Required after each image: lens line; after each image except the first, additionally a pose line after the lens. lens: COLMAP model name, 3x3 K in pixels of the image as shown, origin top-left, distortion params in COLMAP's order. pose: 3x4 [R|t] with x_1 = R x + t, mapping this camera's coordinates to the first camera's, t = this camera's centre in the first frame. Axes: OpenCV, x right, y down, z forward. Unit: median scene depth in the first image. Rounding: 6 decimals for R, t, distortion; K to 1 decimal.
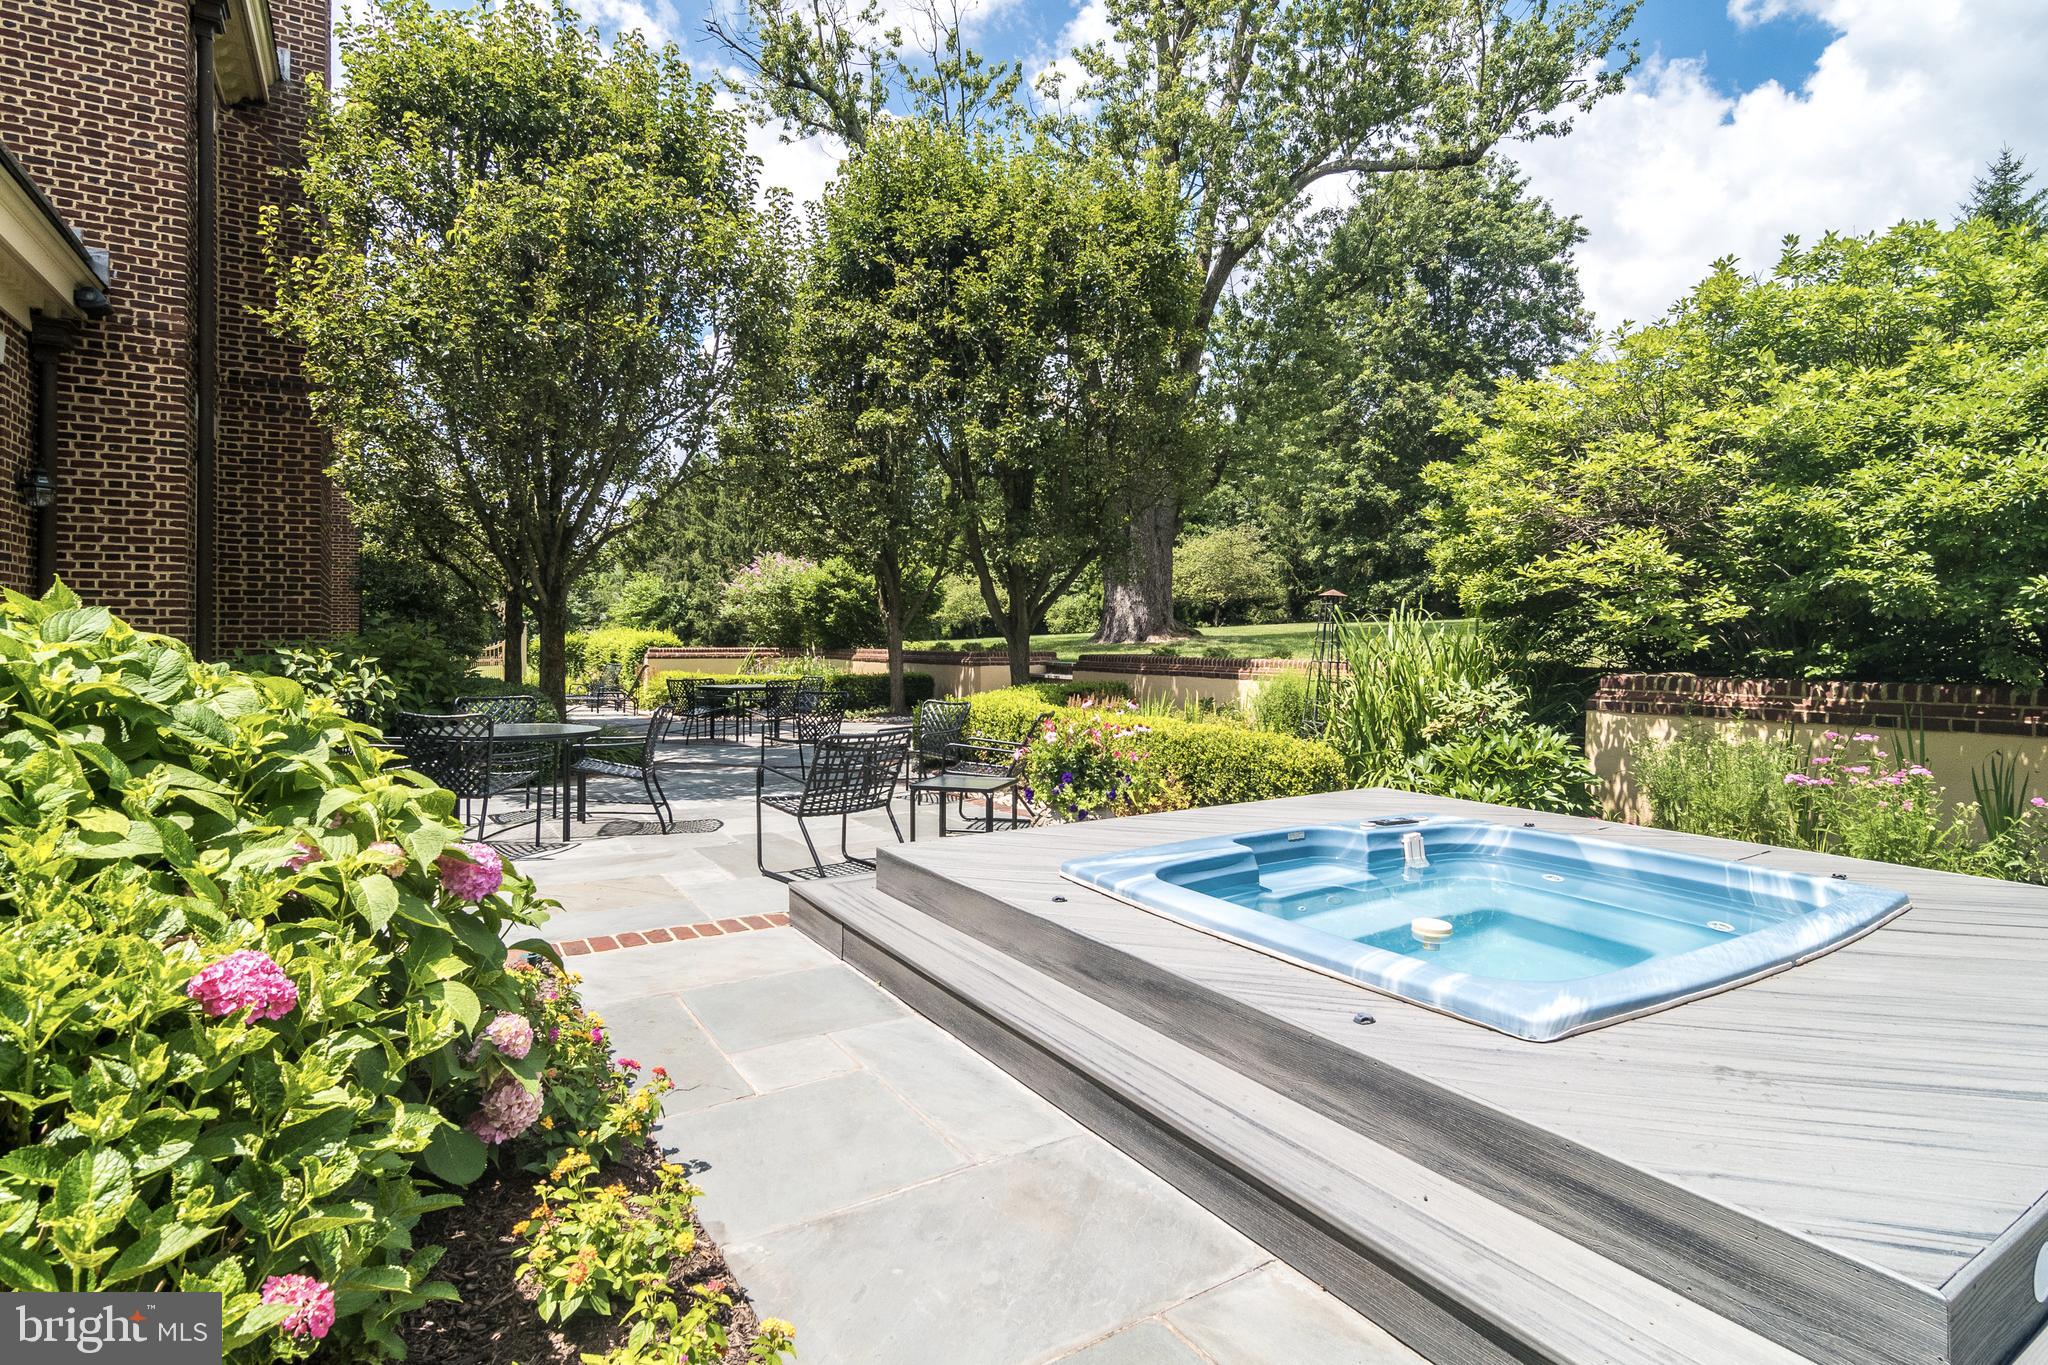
lens RADIAL K [[996.4, 0, 1023.6], [0, 996.4, 646.4], [0, 0, 1]] dist [0.001095, 0.000288]
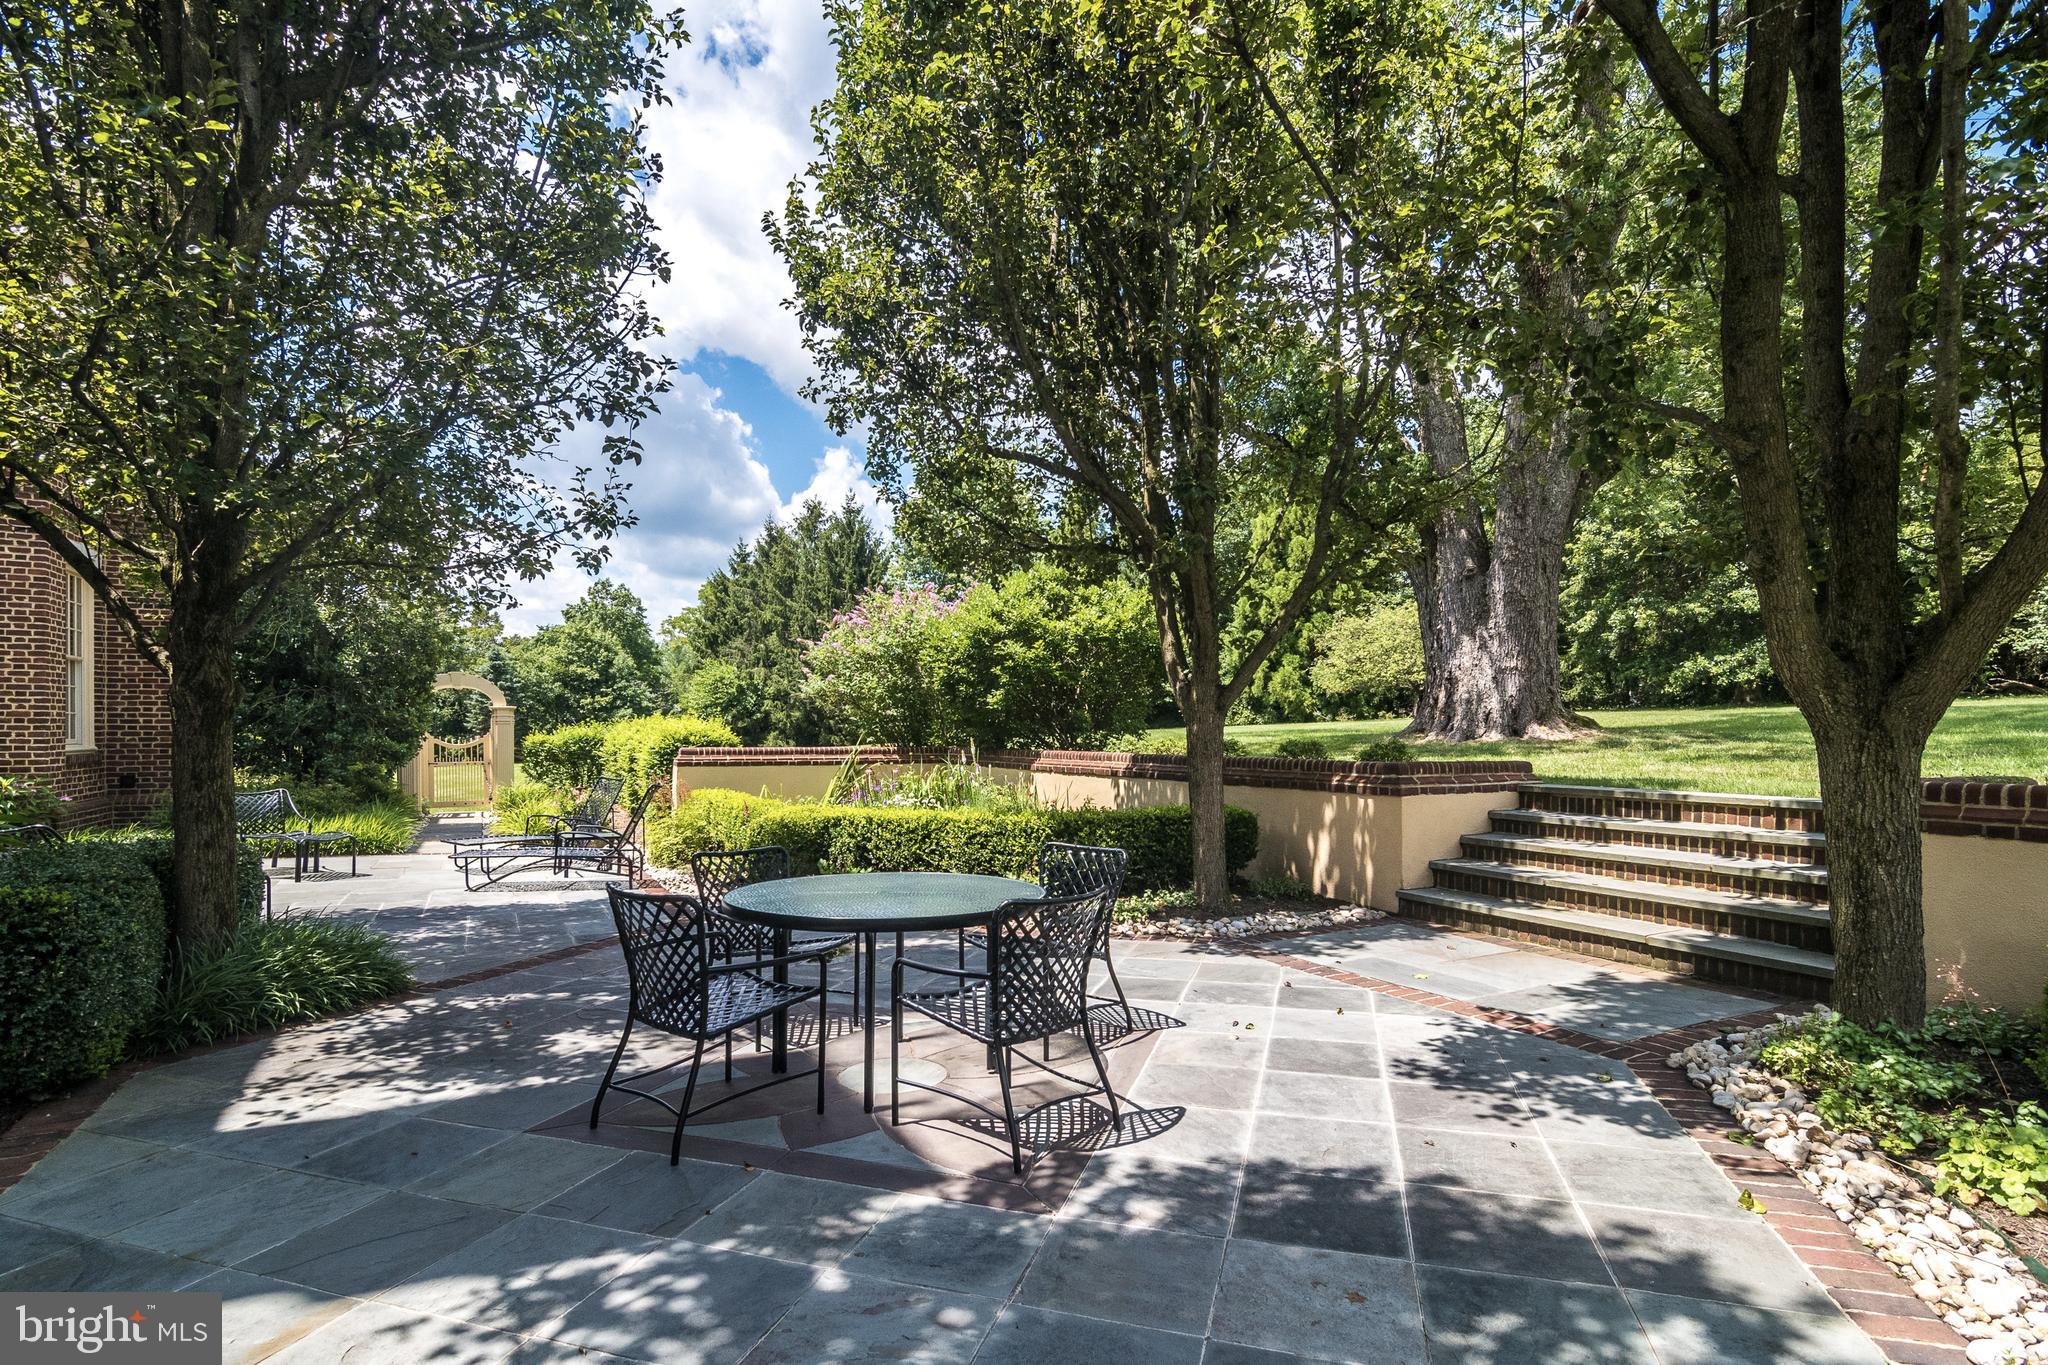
lens RADIAL K [[1004.5, 0, 1028.6], [0, 1004.5, 739.9], [0, 0, 1]] dist [0.000440, 0.000232]
pose [[0.997485, 0.001954, -0.070846, -0.124398], [-0.001985, 0.999998, -0.000367, -0.002826], [0.070845, 0.000506, 0.997487, 0.404043]]
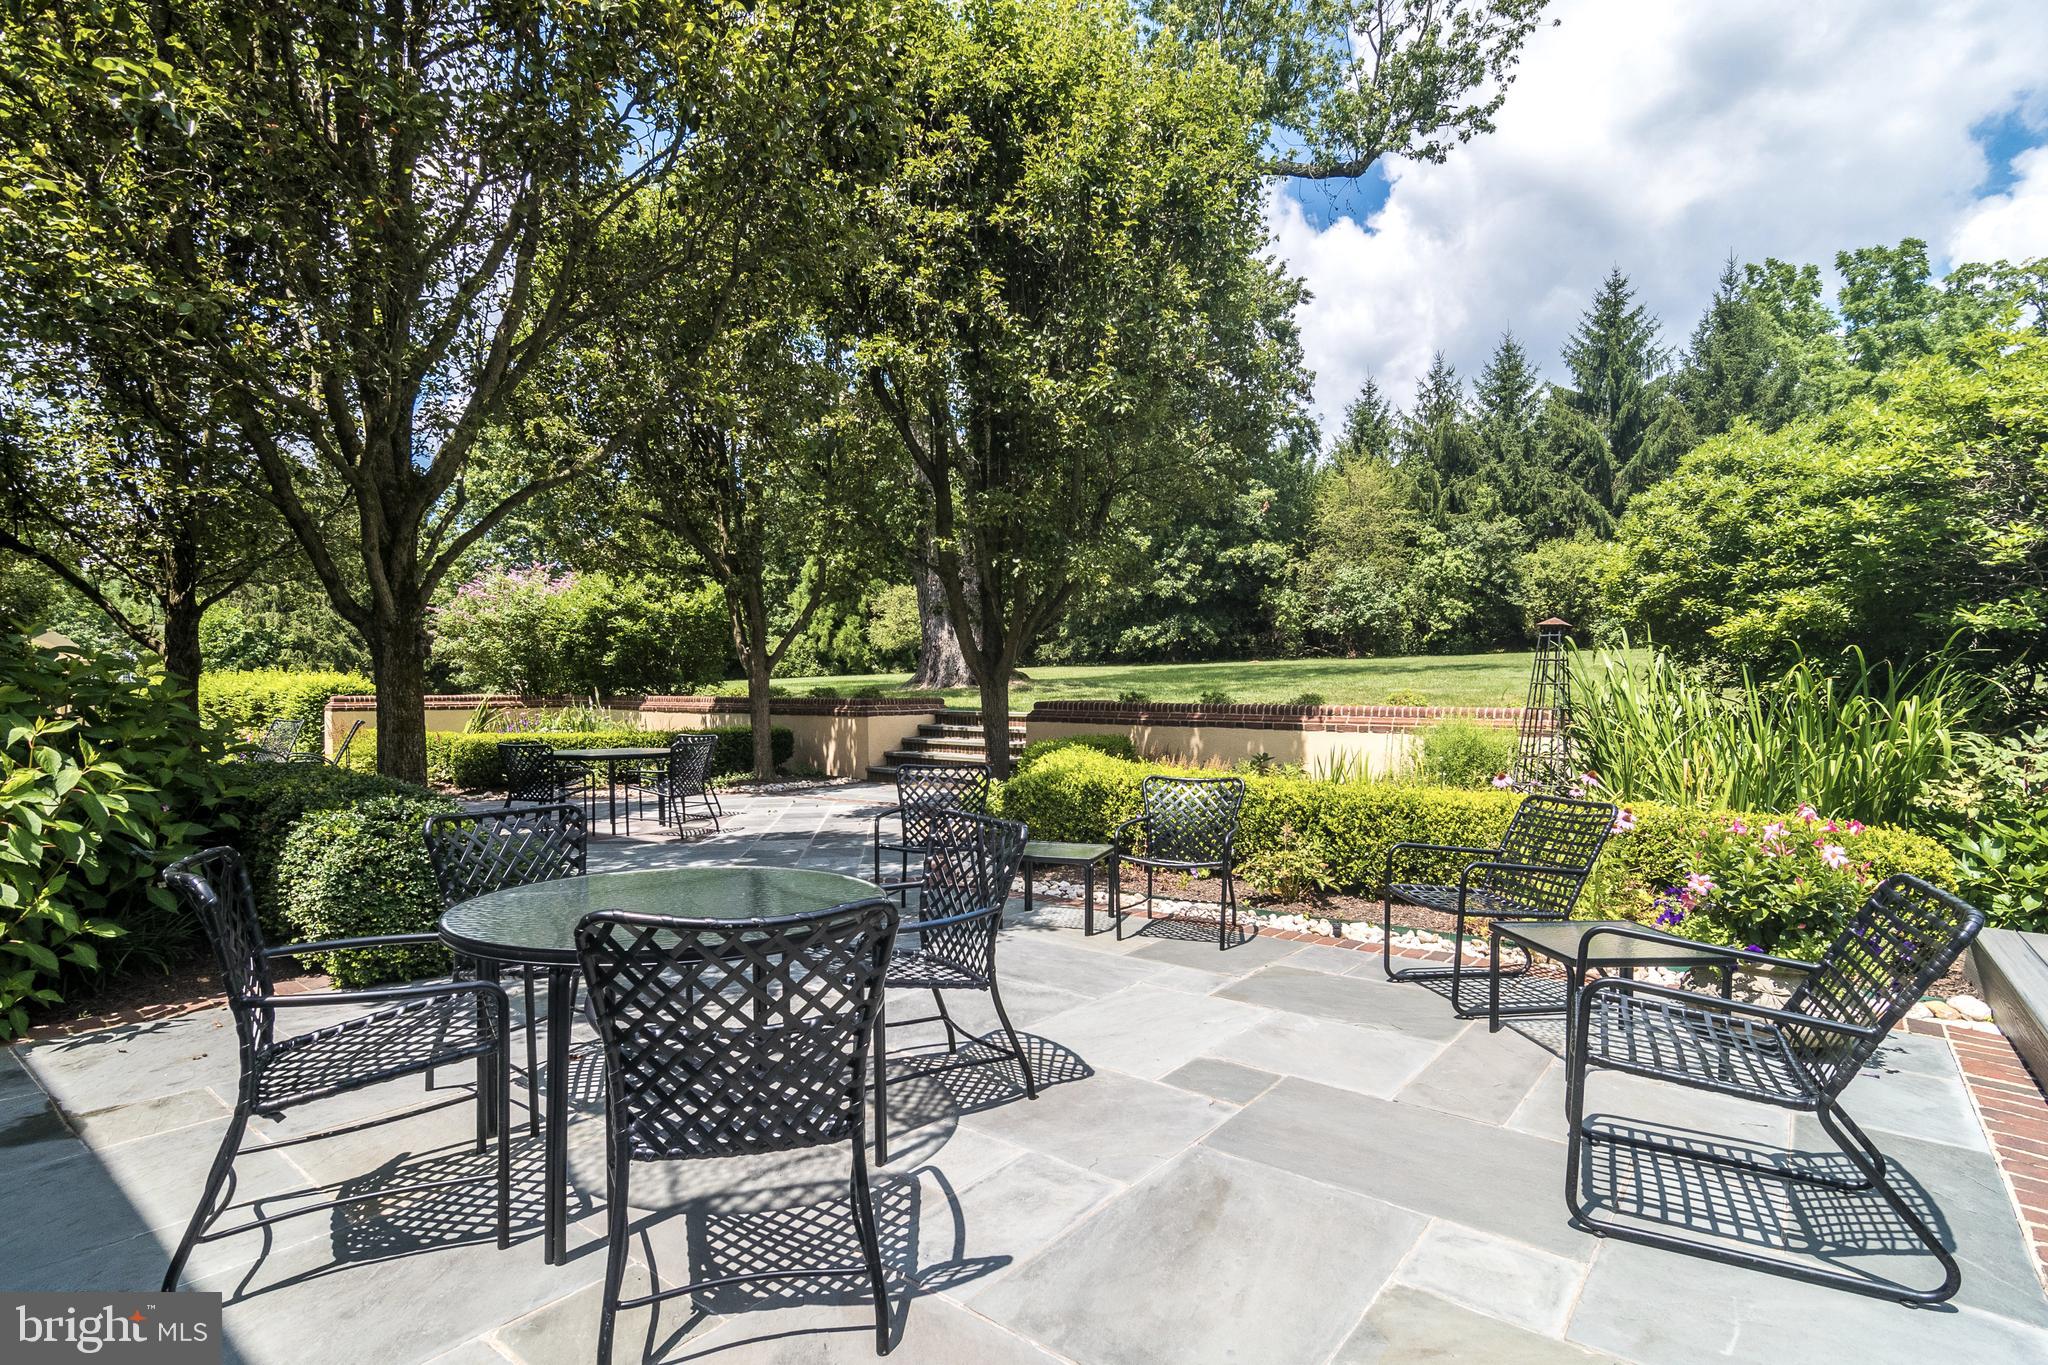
lens RADIAL K [[993.7, 0, 1025.7], [0, 993.7, 748.4], [0, 0, 1]] dist [0.000660, 0.000120]
pose [[0.942204, -0.023952, 0.334182, -0.137095], [0.004817, 0.998307, 0.057970, -0.000237], [-0.335005, -0.053009, 0.940724, 0.152834]]
